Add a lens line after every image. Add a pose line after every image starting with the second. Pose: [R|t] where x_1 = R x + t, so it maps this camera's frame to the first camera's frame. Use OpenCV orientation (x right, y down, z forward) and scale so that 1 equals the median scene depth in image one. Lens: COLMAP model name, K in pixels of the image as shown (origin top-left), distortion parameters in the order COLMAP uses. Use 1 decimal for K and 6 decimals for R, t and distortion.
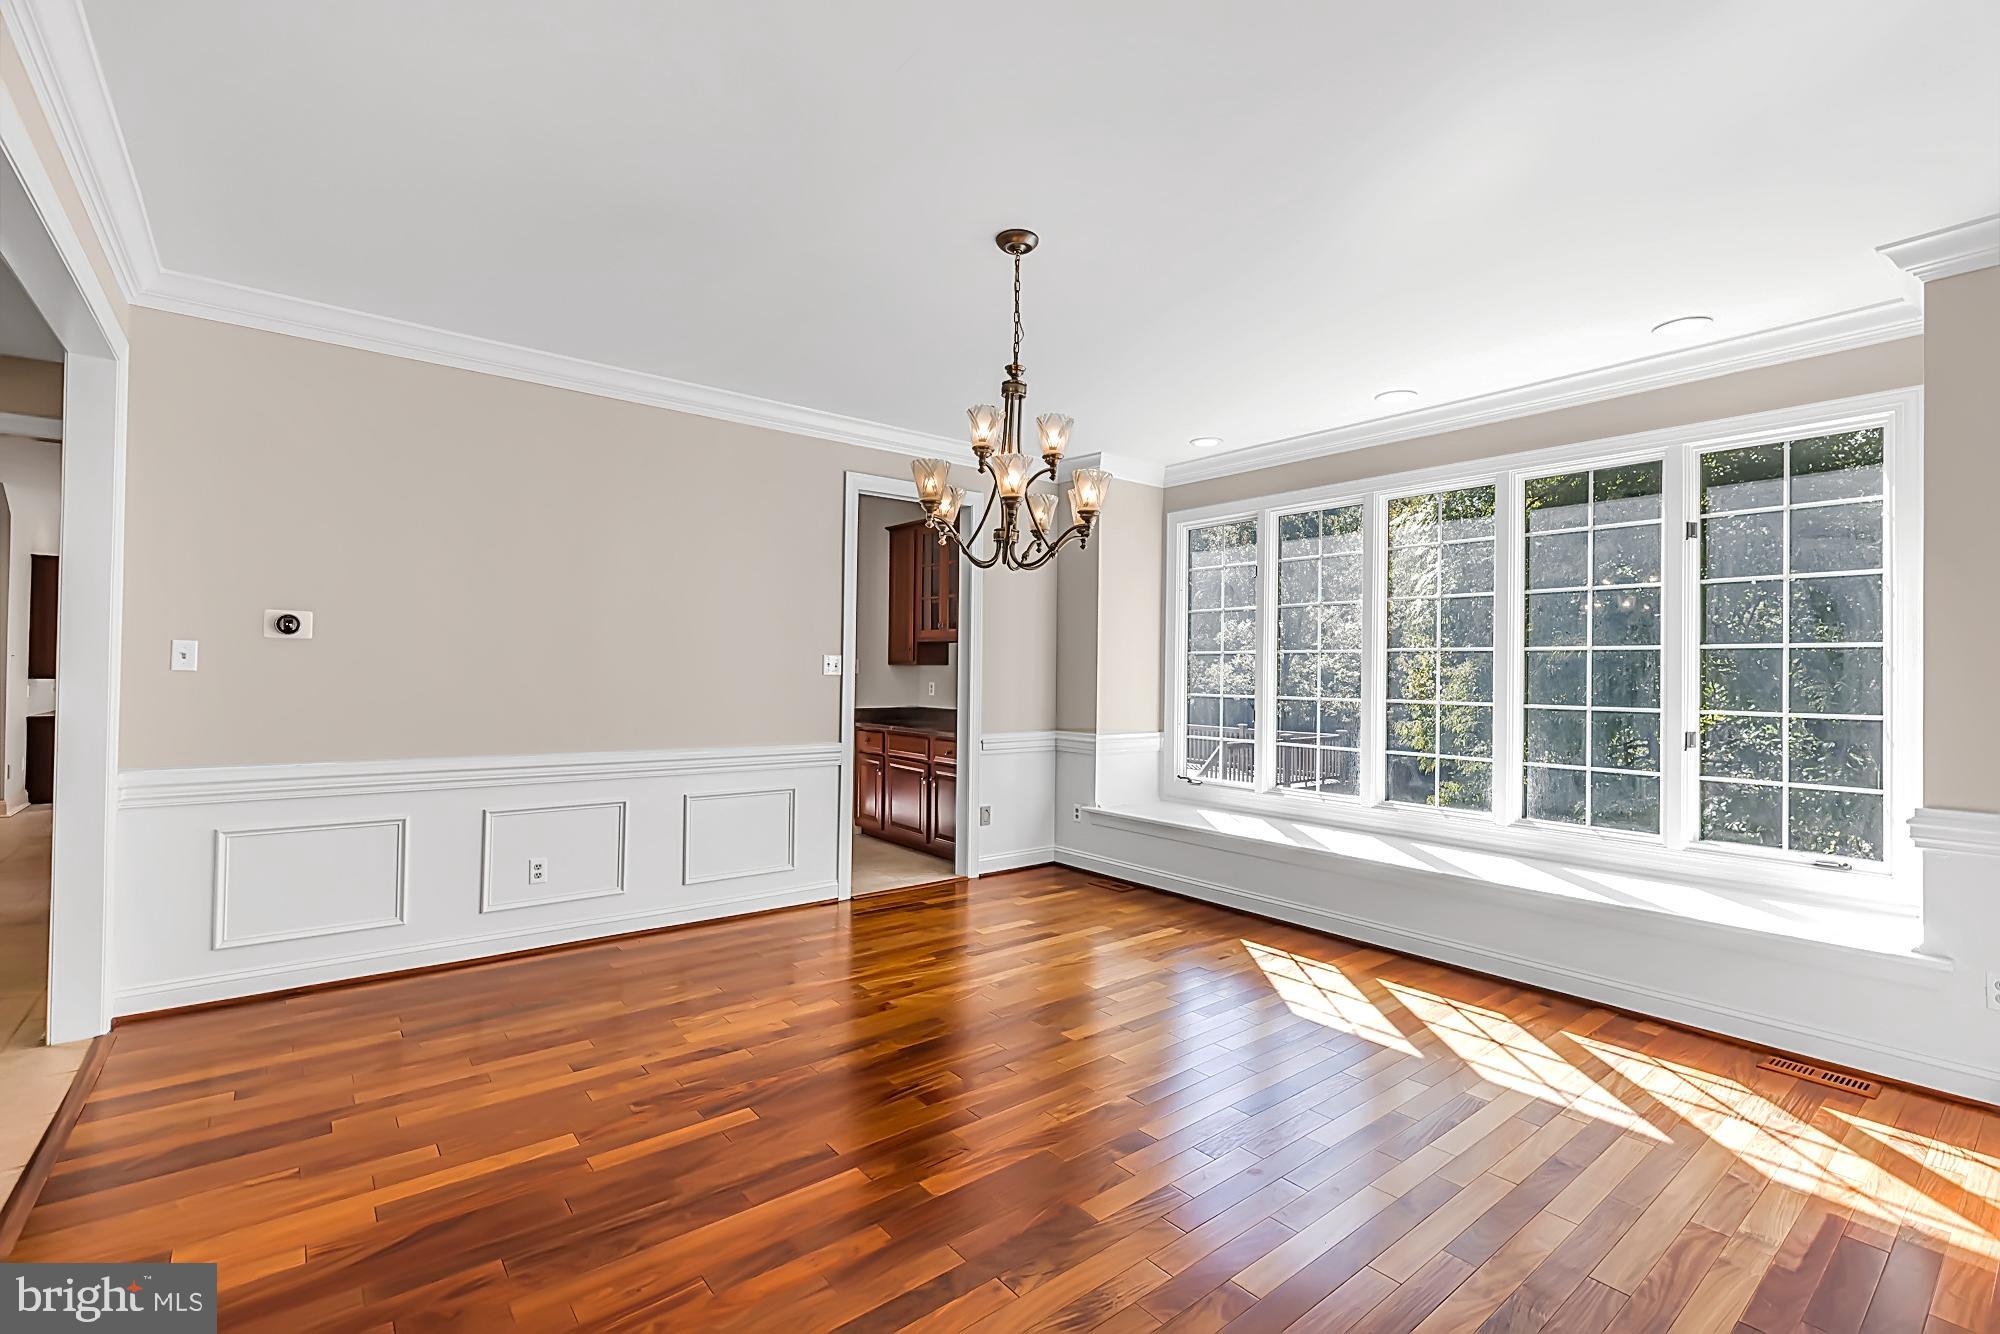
lens RADIAL K [[900.1, 0, 1017.5], [0, 900.1, 659.1], [0, 0, 1]] dist [0.003634, 0.000378]
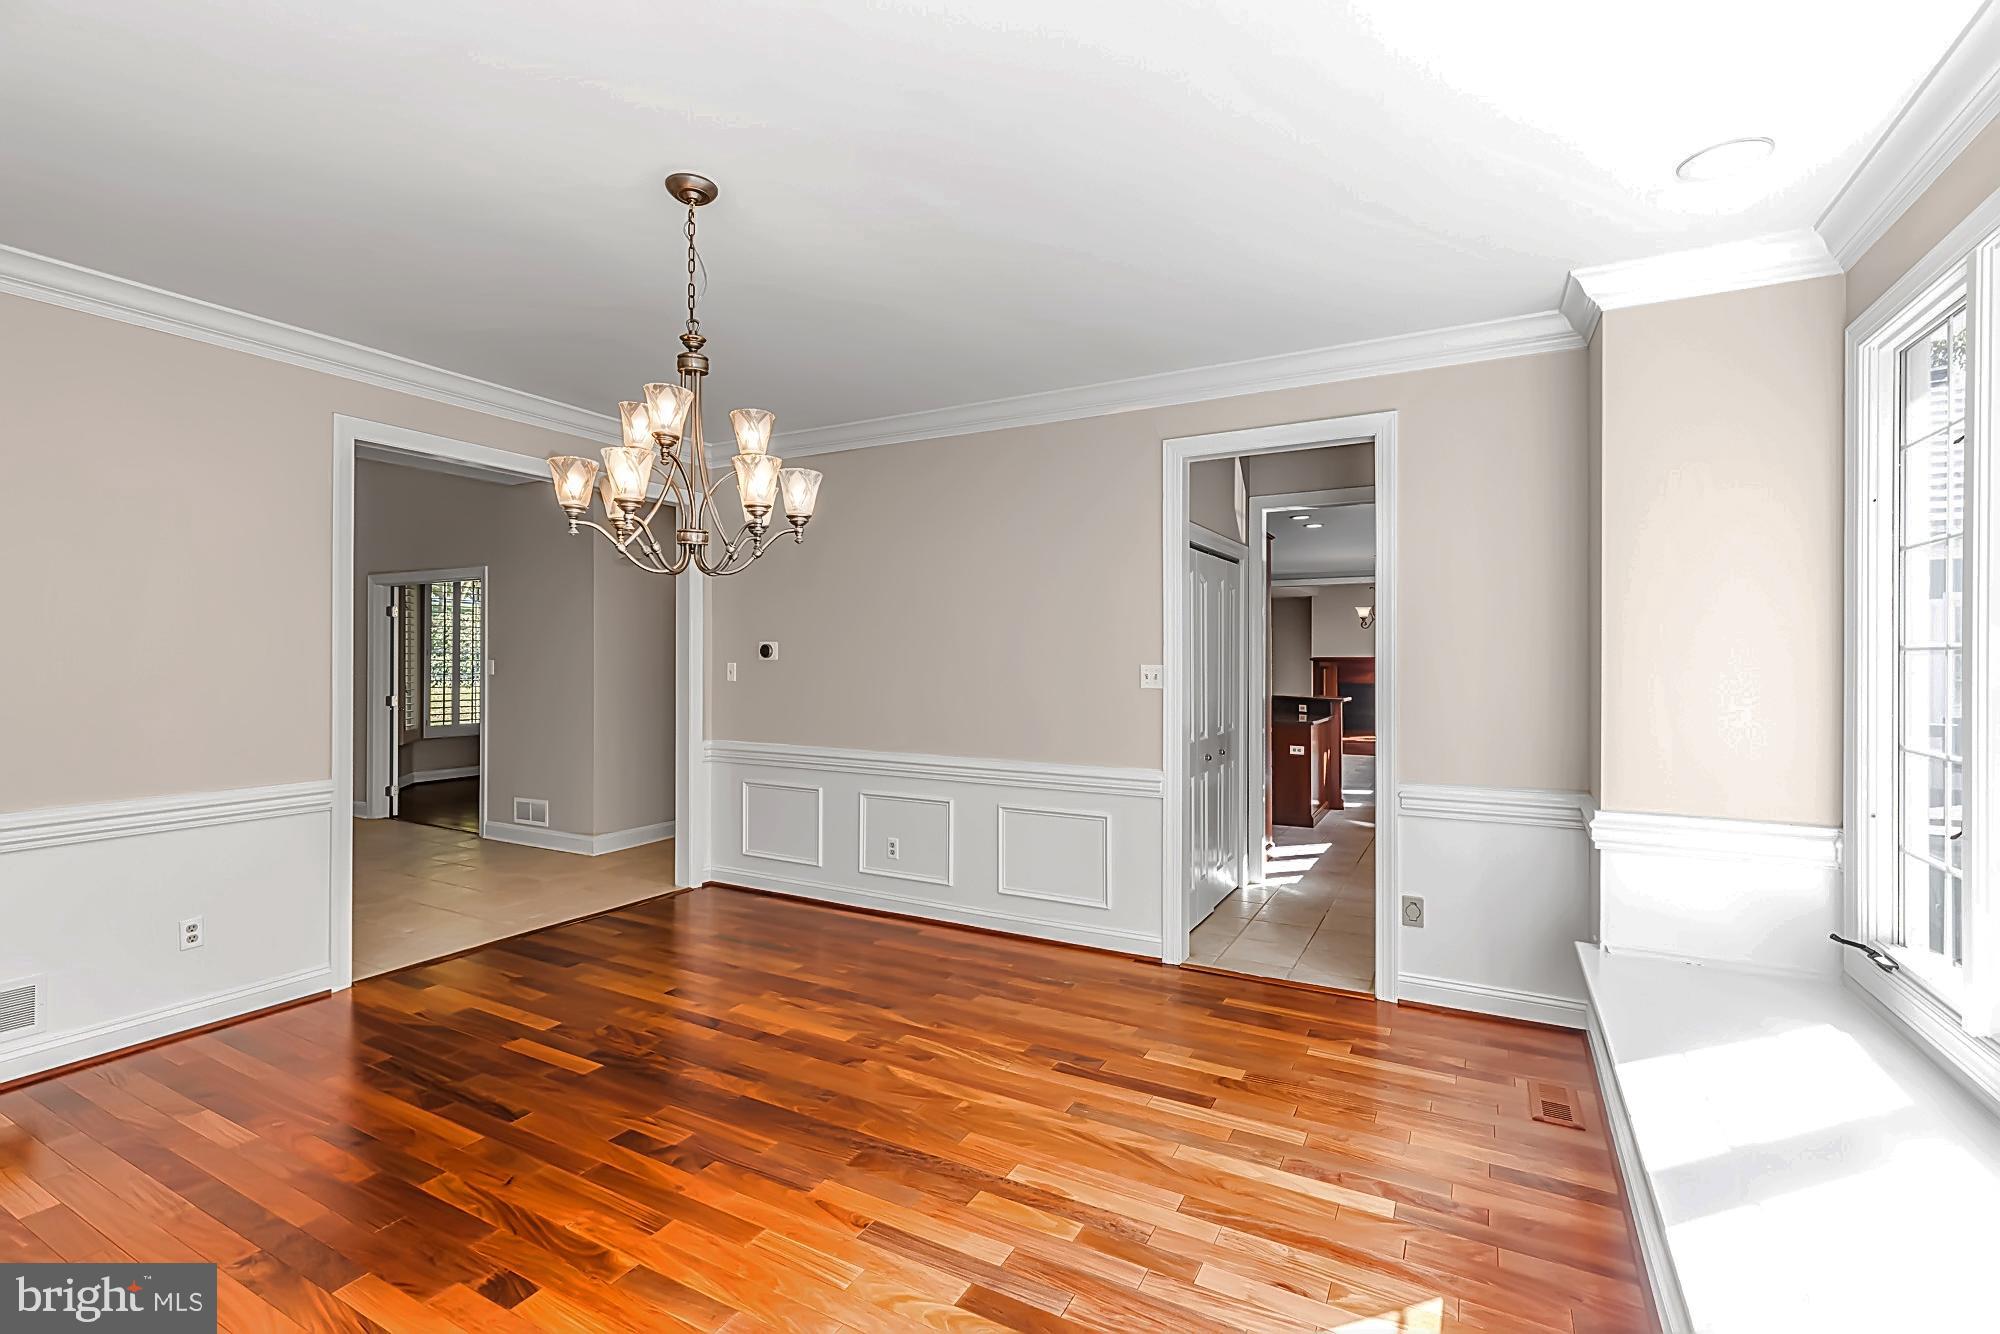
lens RADIAL K [[900.1, 0, 981.4], [0, 900.1, 664.5], [0, 0, 1]] dist [0.003634, 0.000378]
pose [[0.362684, -0.007429, -0.931882, 0.769386], [0.013668, 0.999903, -0.002652, -0.007008], [0.931812, -0.011776, 0.362751, 0.827916]]
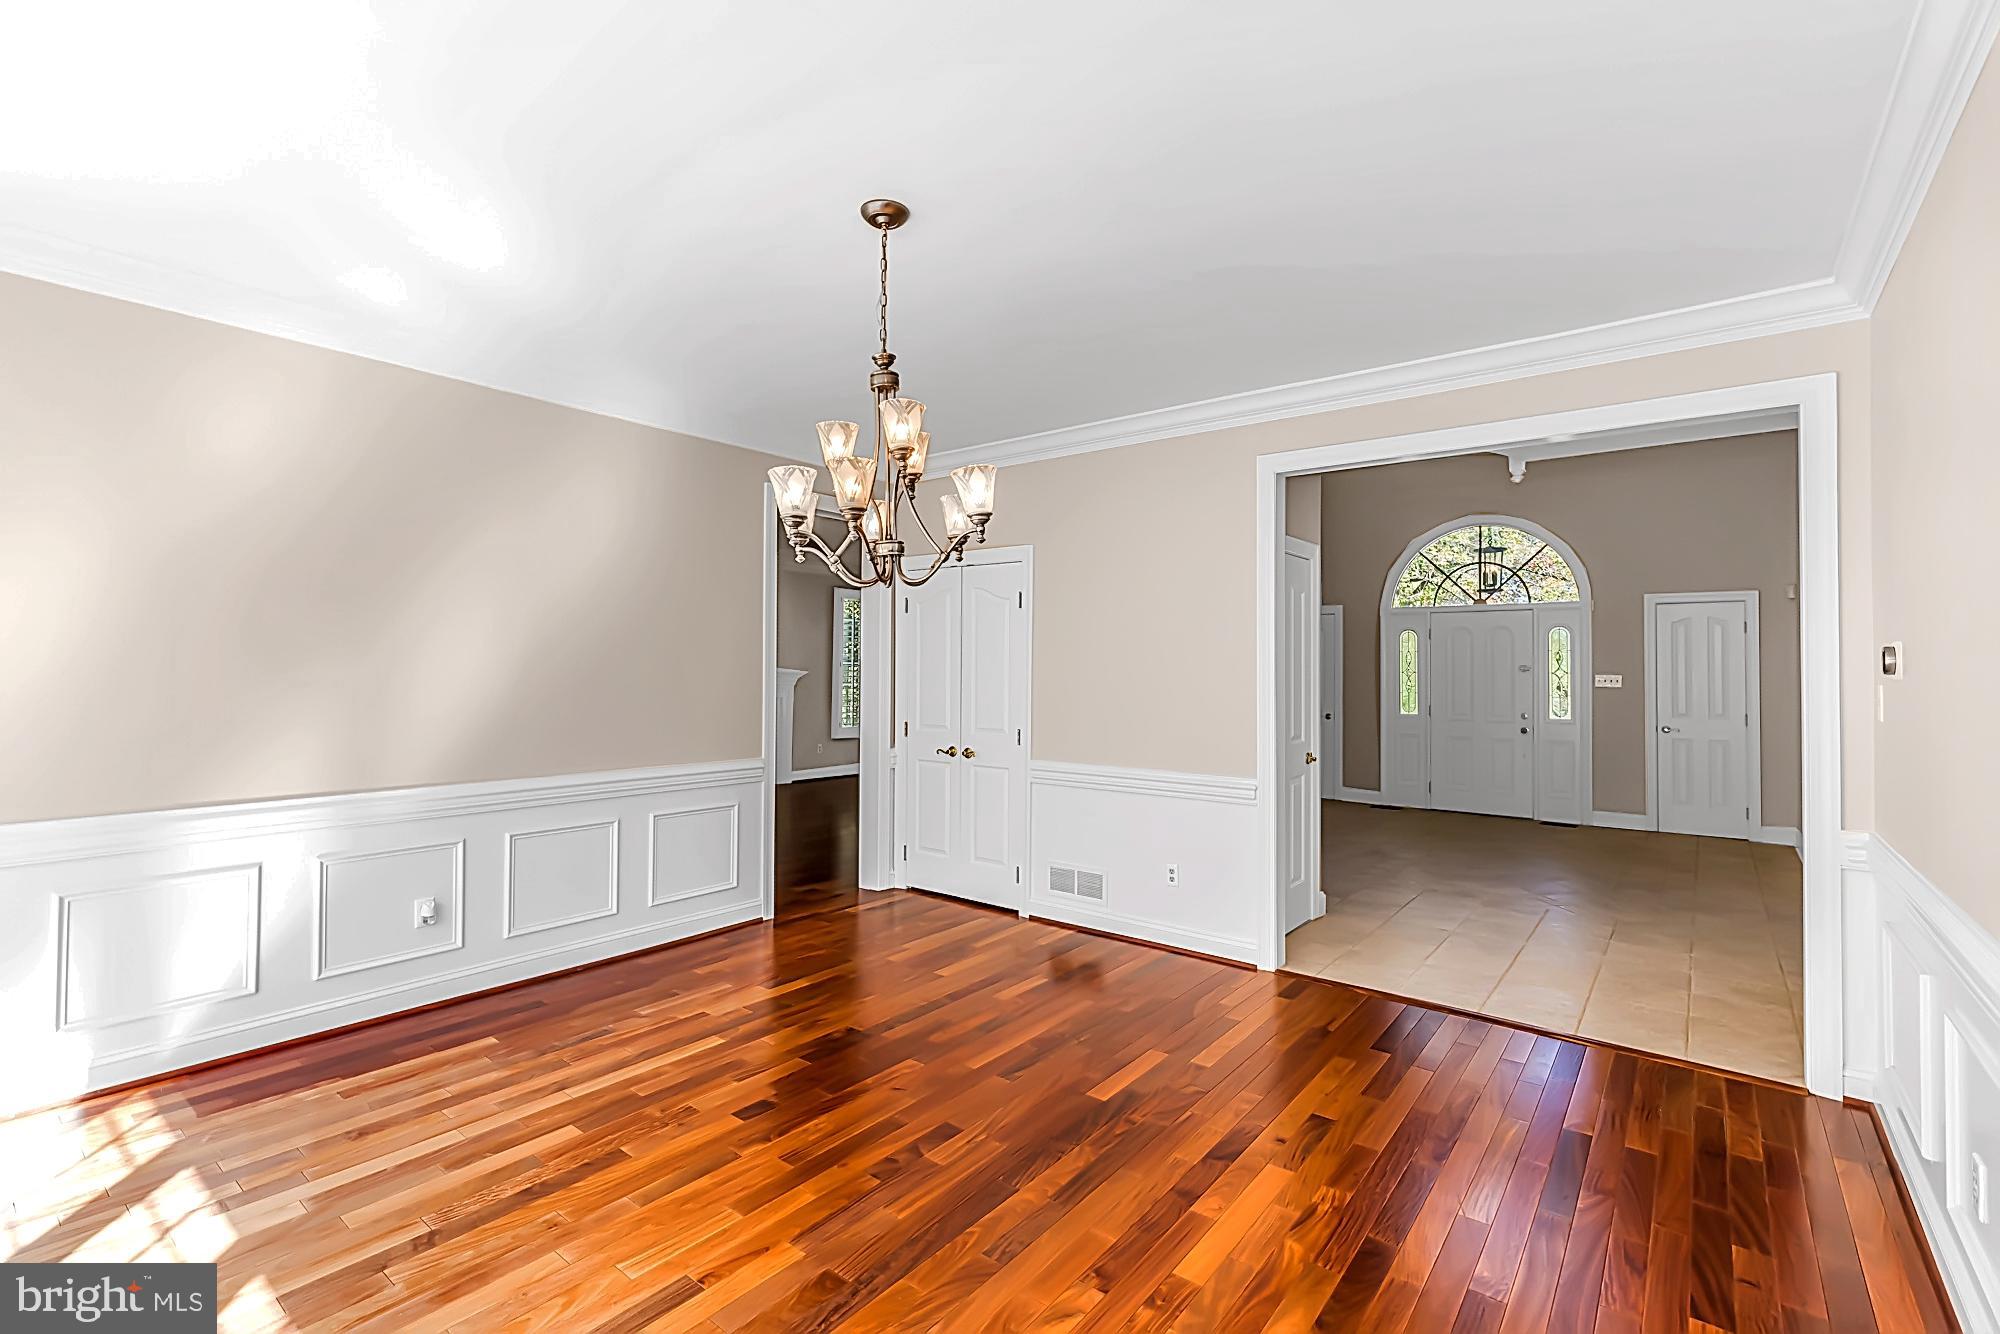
lens RADIAL K [[900.1, 0, 998.6], [0, 900.1, 658.9], [0, 0, 1]] dist [0.003634, 0.000378]
pose [[-0.979645, -0.018353, -0.199898, 0.046352], [-0.013631, 0.999595, -0.024972, -0.008106], [0.200276, -0.021739, -0.979498, 1.639488]]
